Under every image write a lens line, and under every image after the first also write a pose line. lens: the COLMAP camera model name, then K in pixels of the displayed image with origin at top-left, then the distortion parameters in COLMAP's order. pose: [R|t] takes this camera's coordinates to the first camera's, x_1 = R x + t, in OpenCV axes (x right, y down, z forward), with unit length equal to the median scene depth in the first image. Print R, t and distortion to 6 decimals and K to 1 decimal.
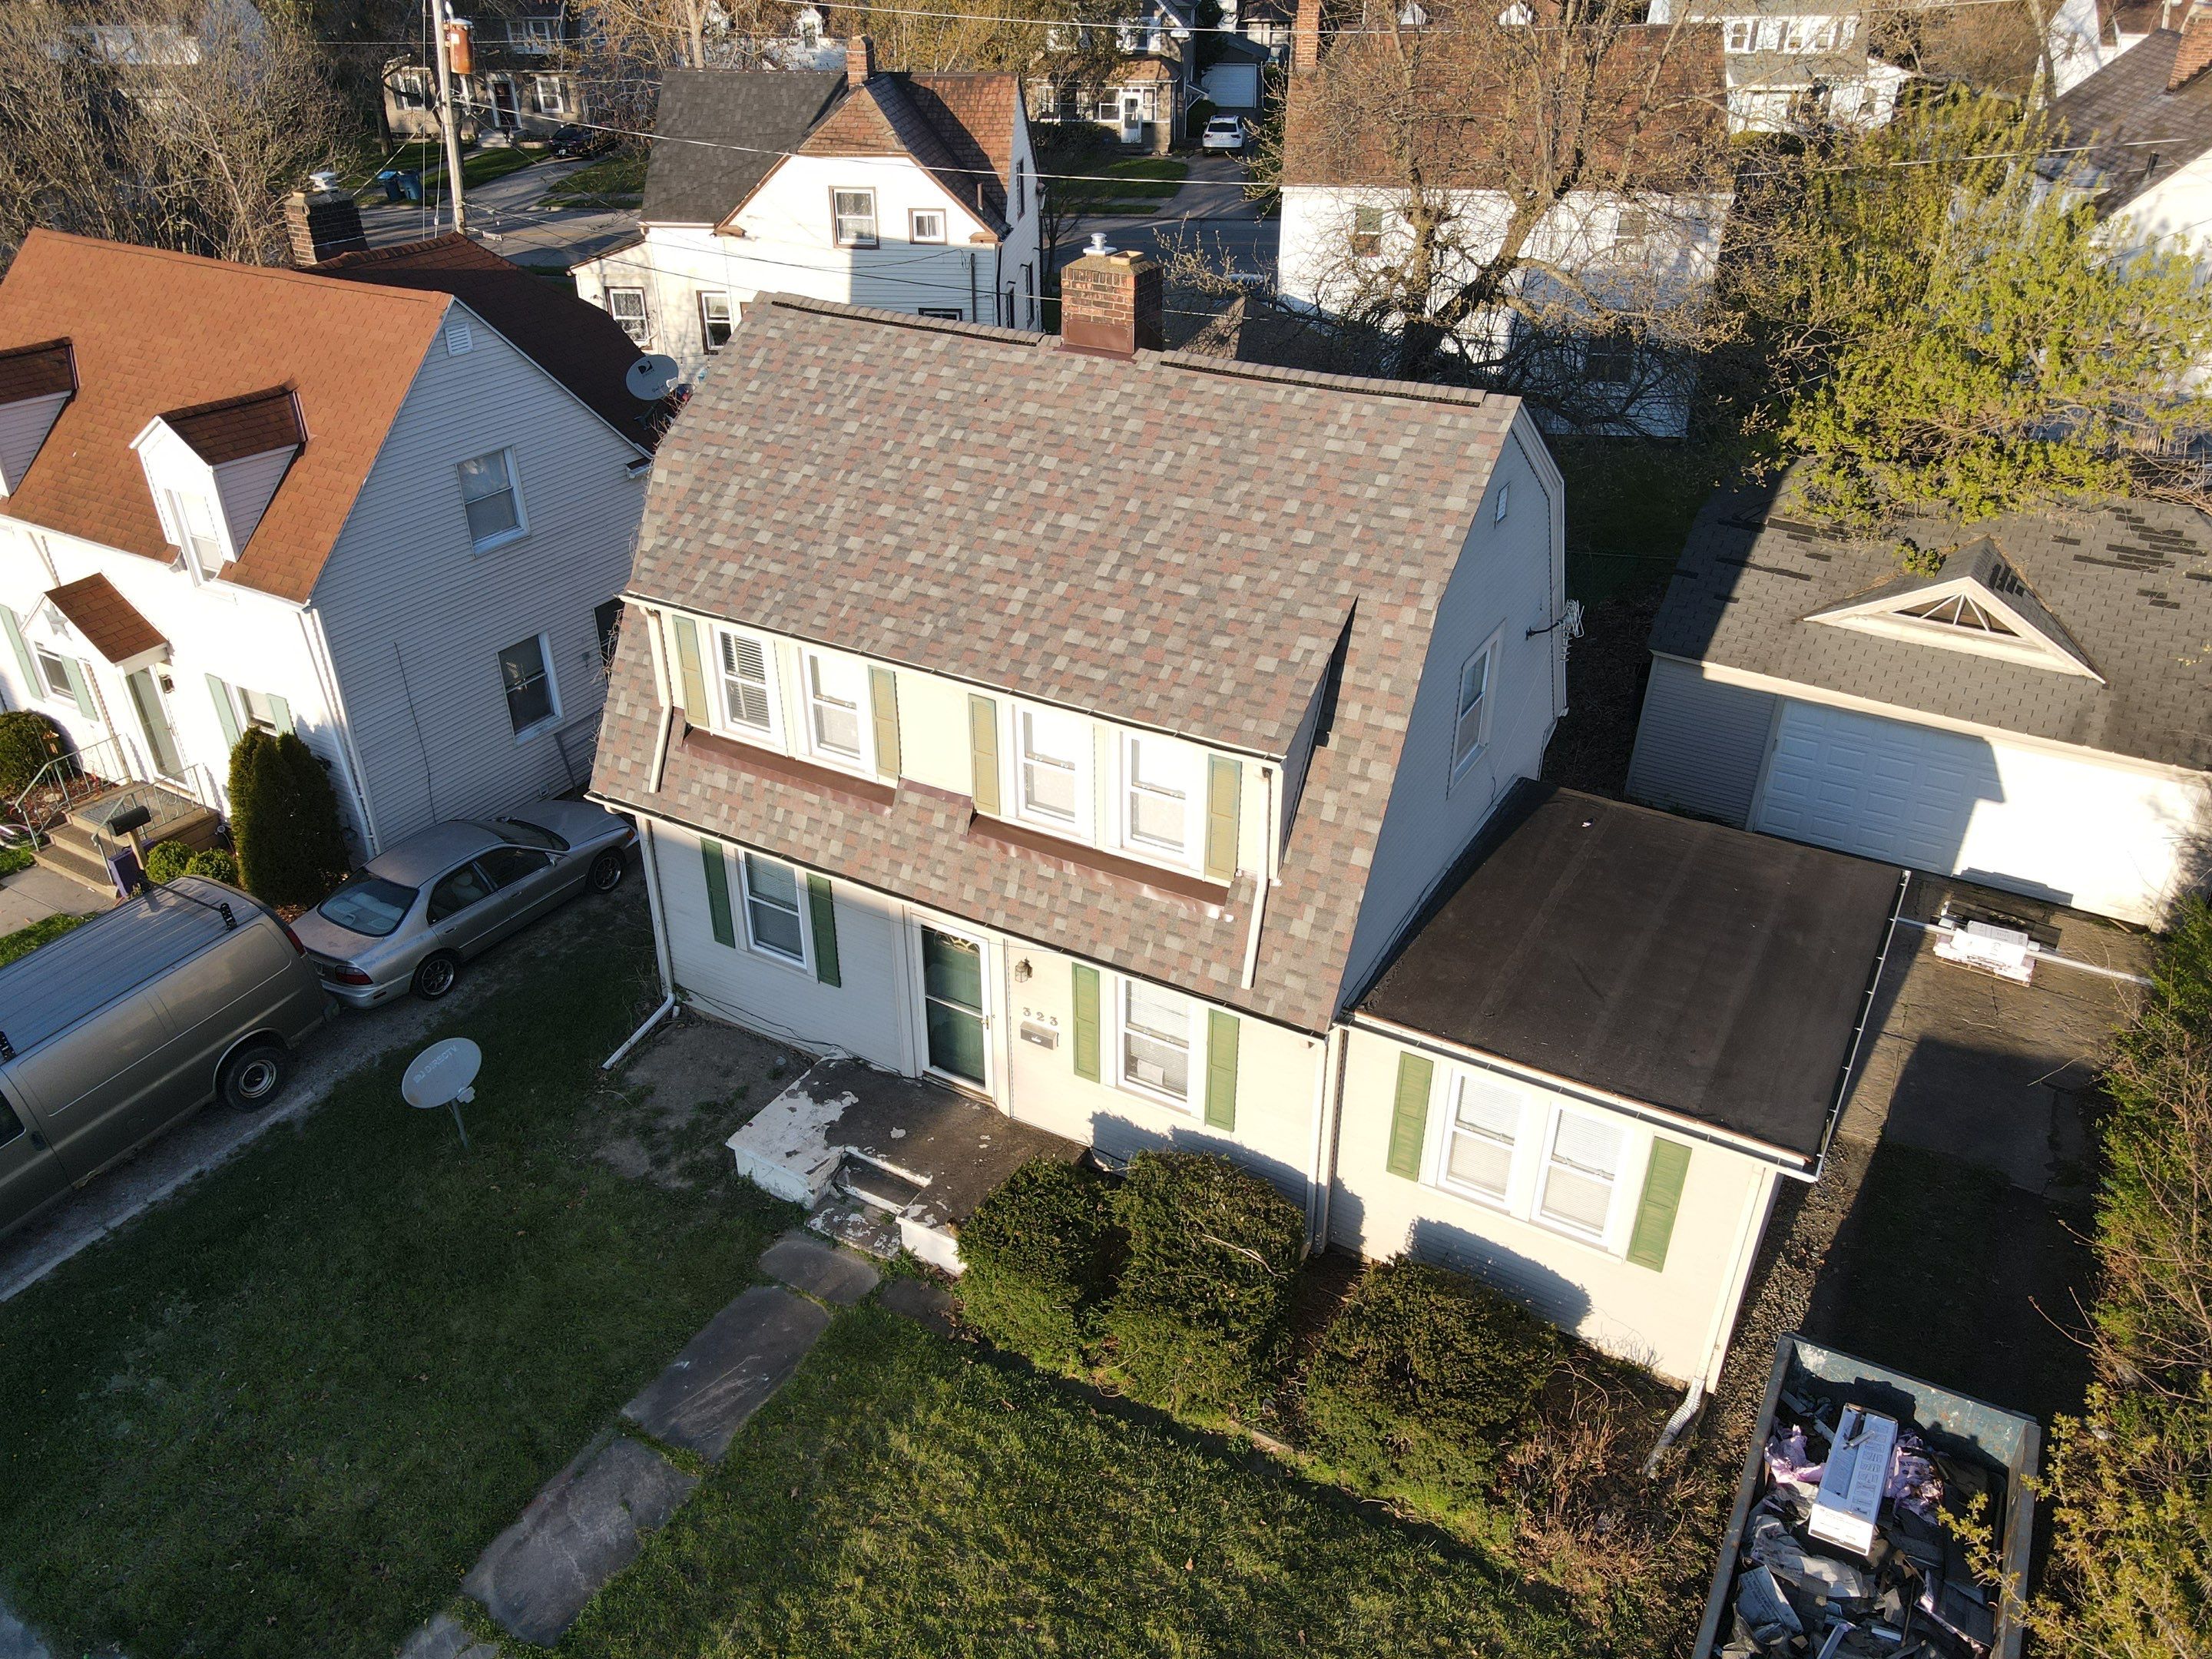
lens RADIAL K [[1606.9, 0, 1106.0], [0, 1606.9, 829.5], [0, 0, 1]] dist [-0.005778, -0.002649]
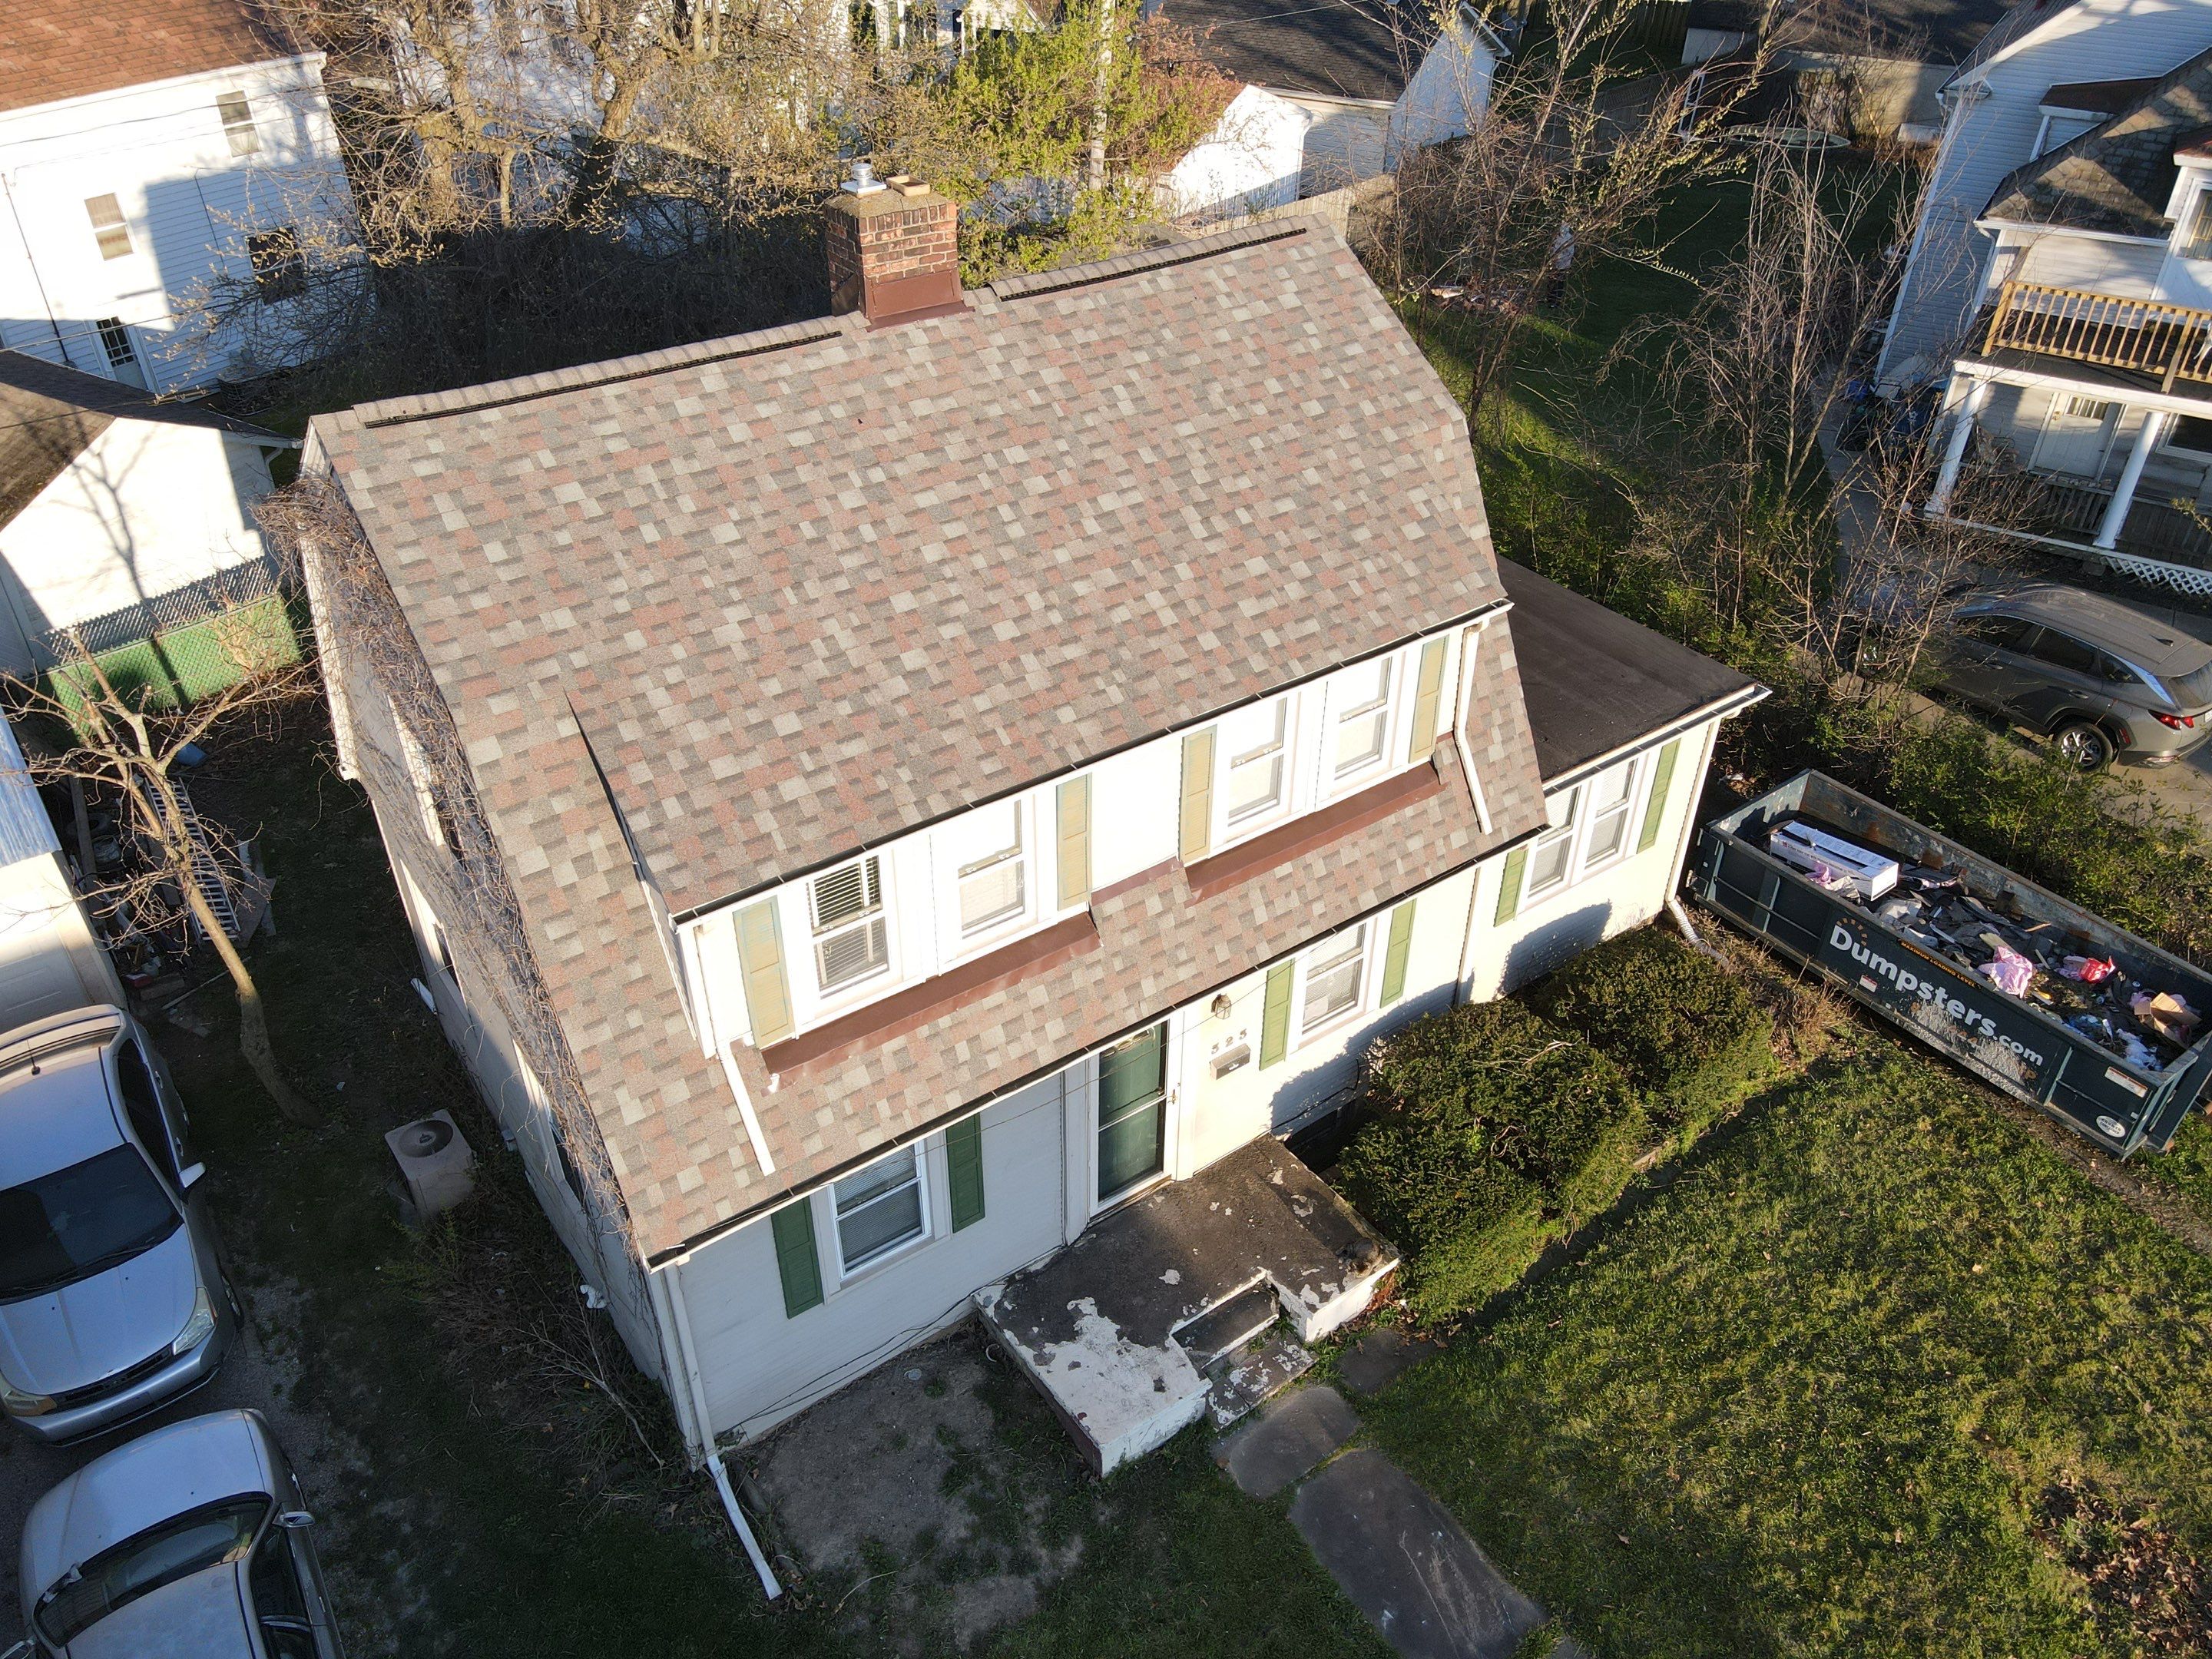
lens RADIAL K [[1612.1, 0, 1107.2], [0, 1612.1, 819.4], [0, 0, 1]] dist [0.004527, 0.000323]
pose [[0.419082, -0.521701, 0.743100, -0.684316], [0.458620, 0.827987, 0.322652, -0.309529], [-0.783605, 0.205583, 0.586258, 0.530015]]
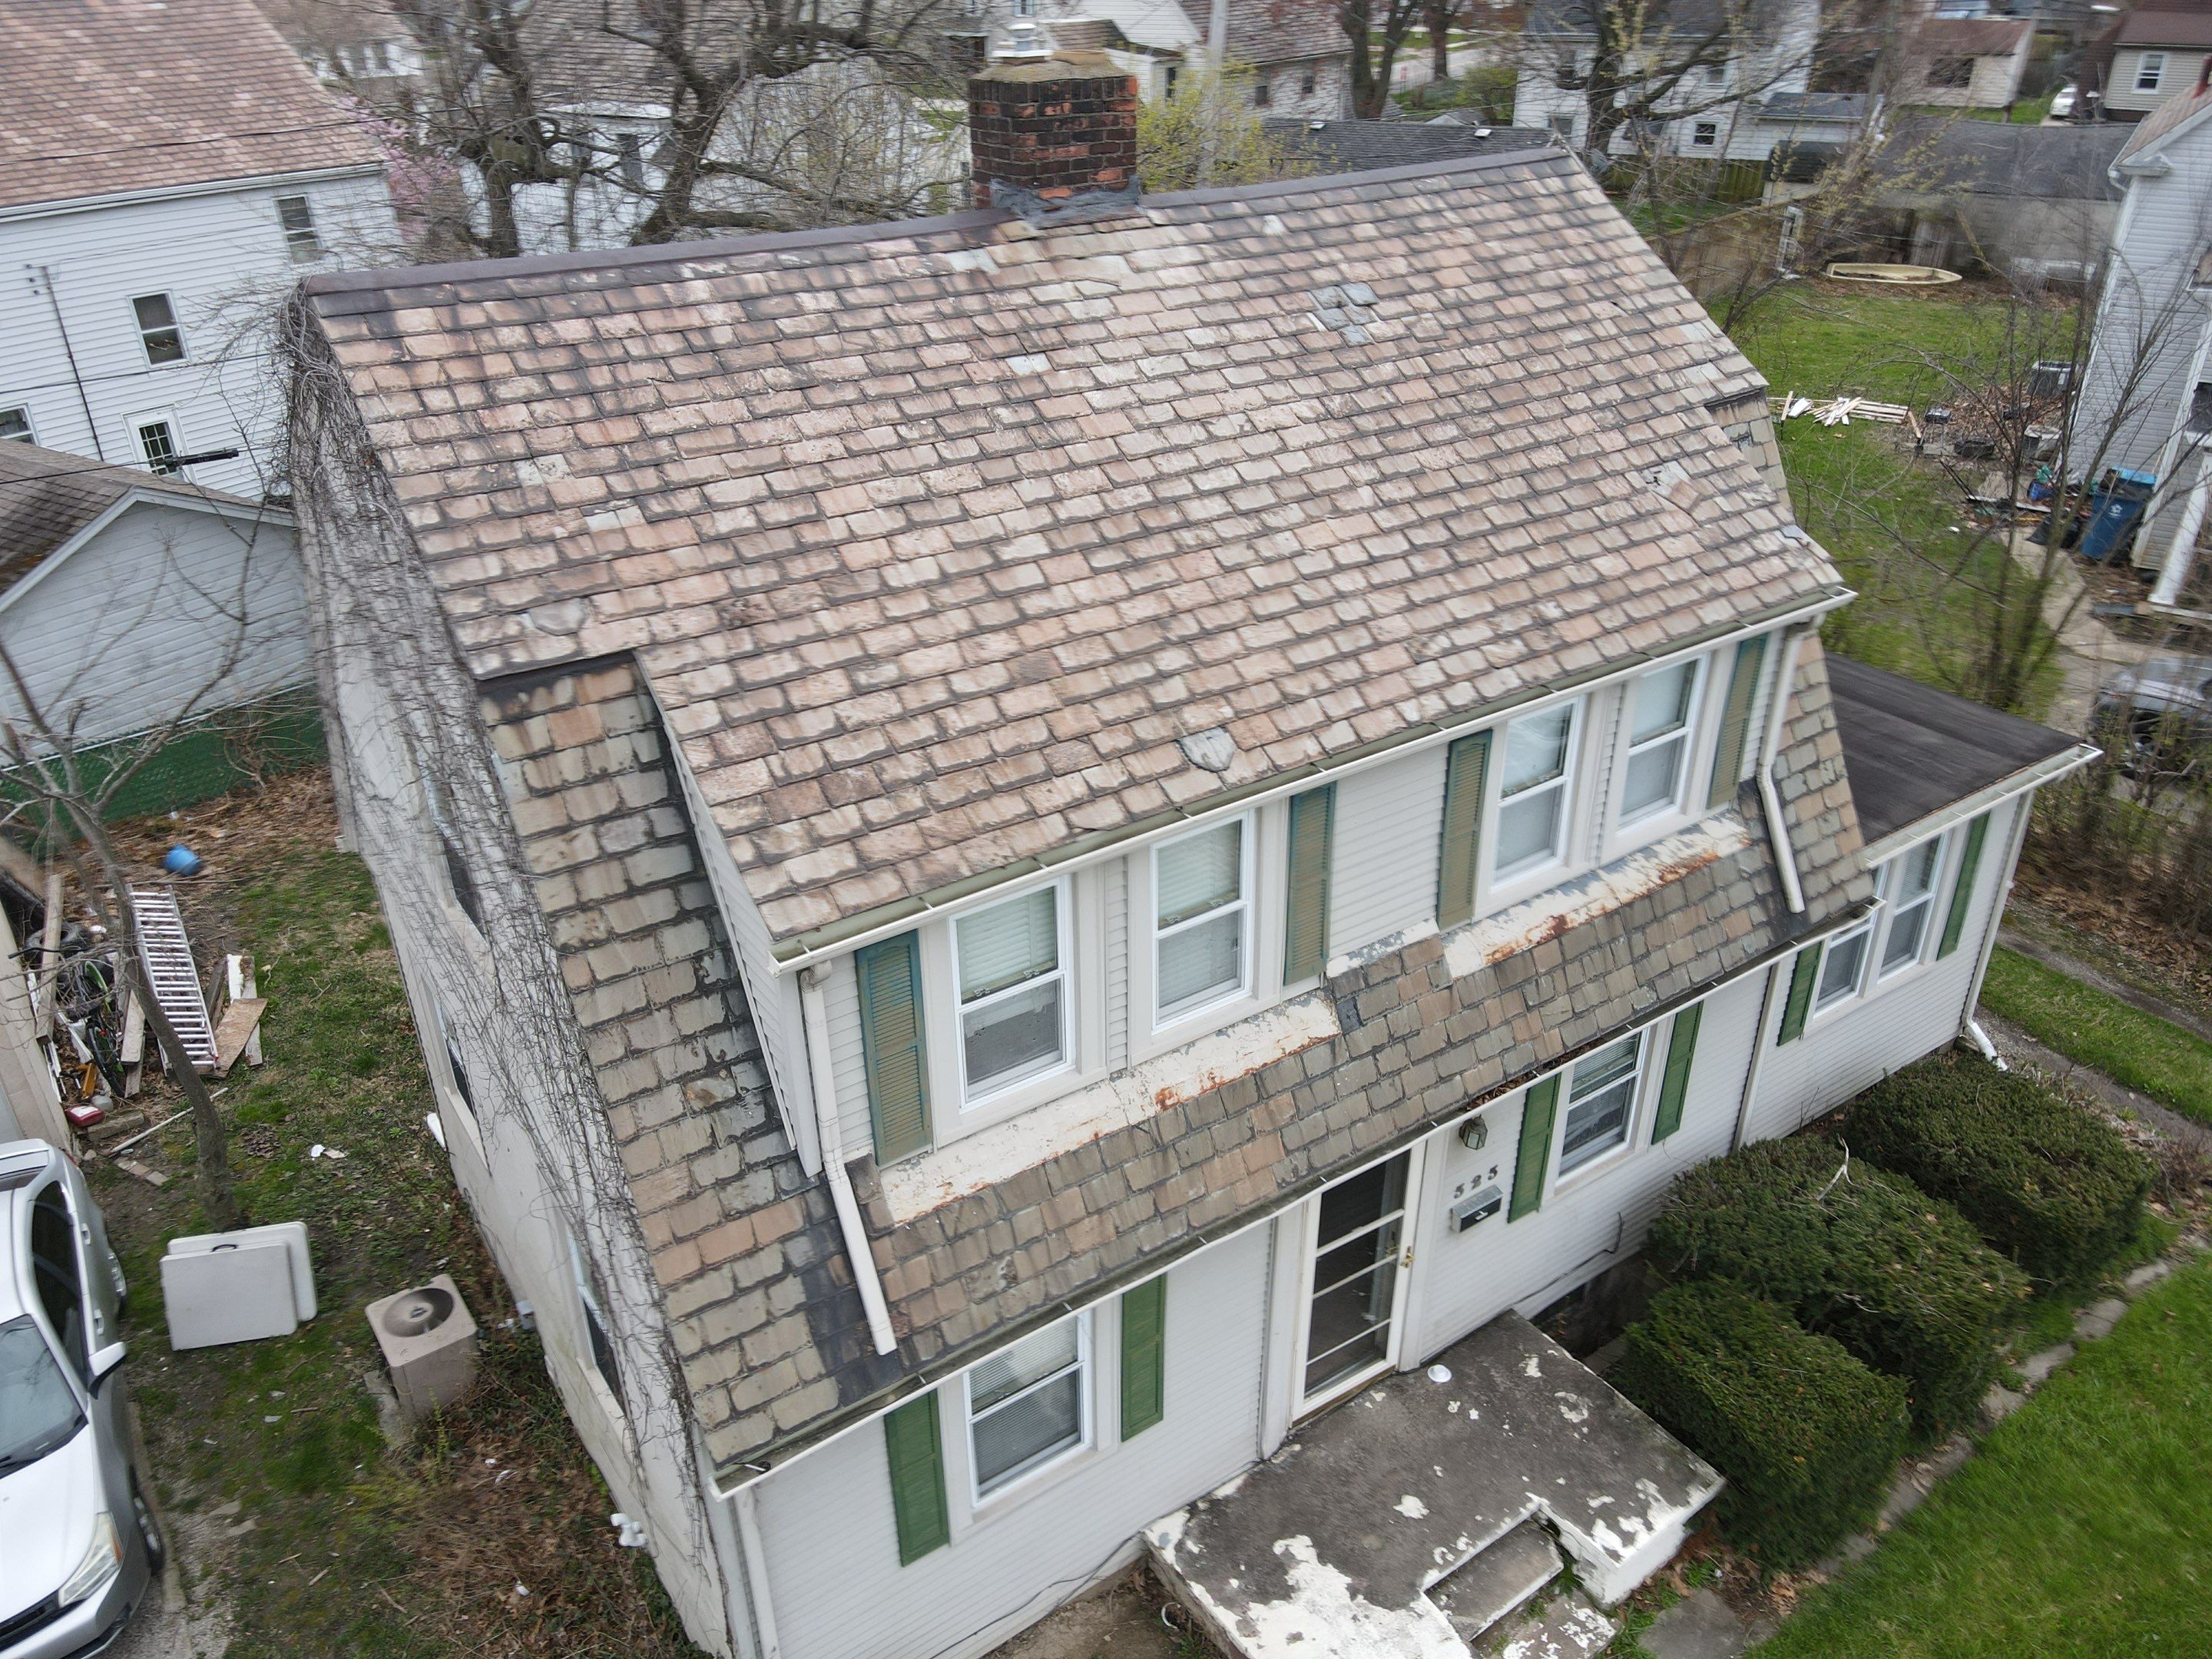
lens RADIAL K [[1560.2, 0, 1106.0], [0, 1560.2, 829.5], [0, 0, 1]] dist [0.050787, -0.061798]
pose [[0.436458, -0.429682, 0.790492, -0.579568], [0.467552, 0.858964, 0.208750, -0.223454], [-0.768700, 0.278485, 0.575800, 0.727860]]
